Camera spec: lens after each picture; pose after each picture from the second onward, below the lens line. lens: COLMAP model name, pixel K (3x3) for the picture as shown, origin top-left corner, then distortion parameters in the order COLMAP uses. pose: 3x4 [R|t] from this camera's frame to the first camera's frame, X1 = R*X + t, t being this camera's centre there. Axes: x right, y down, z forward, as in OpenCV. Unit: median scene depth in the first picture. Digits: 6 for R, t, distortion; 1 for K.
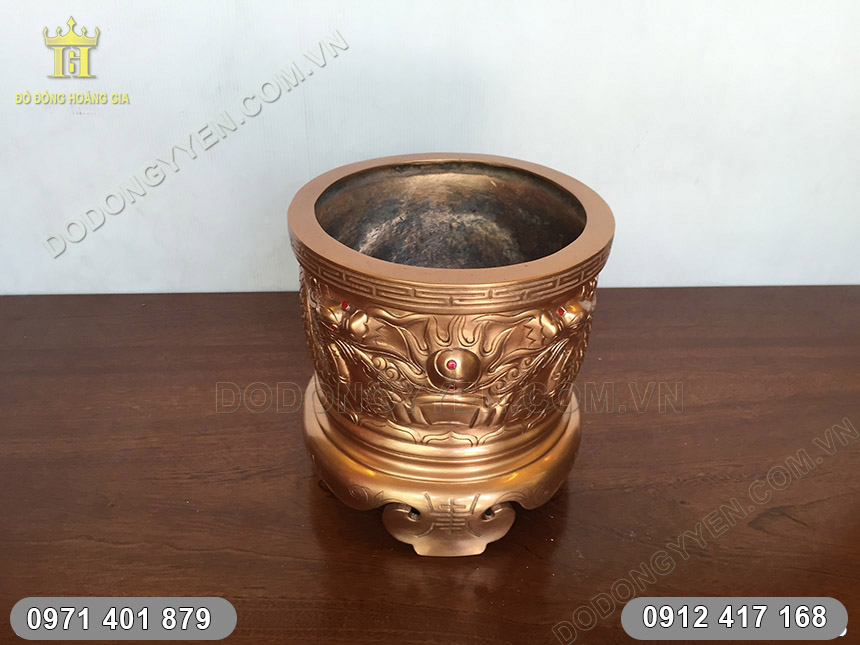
lens RADIAL K [[777.7, 0, 430.0], [0, 777.7, 322.5], [0, 0, 1]] dist [0.046740, -0.022678]
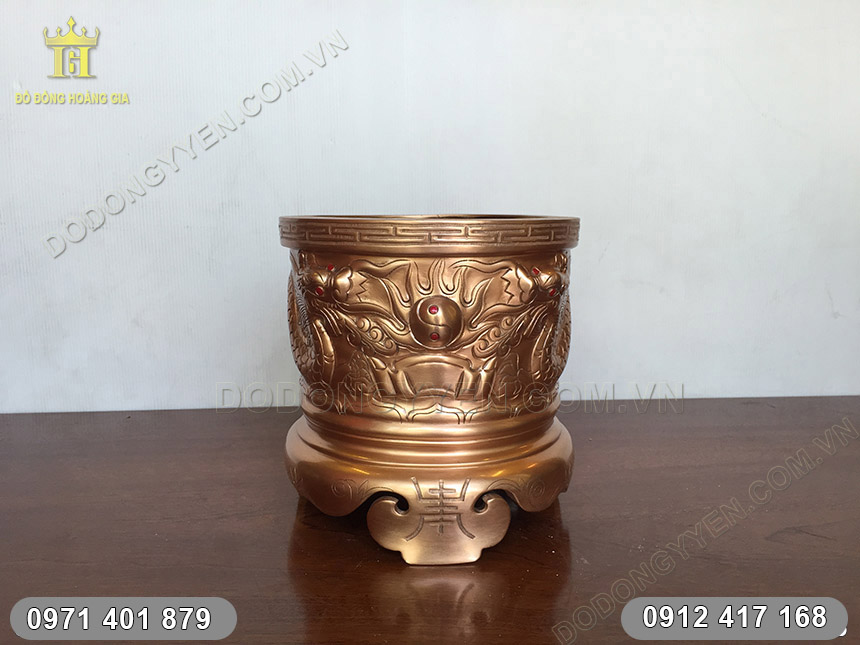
lens RADIAL K [[777.7, 0, 430.0], [0, 777.7, 322.5], [0, 0, 1]] dist [0.046740, -0.022678]
pose [[0.999425, -0.029301, 0.017046, 0.005137], [0.033686, 0.914643, -0.402857, 0.468918], [-0.003787, 0.403200, 0.915104, 0.065964]]
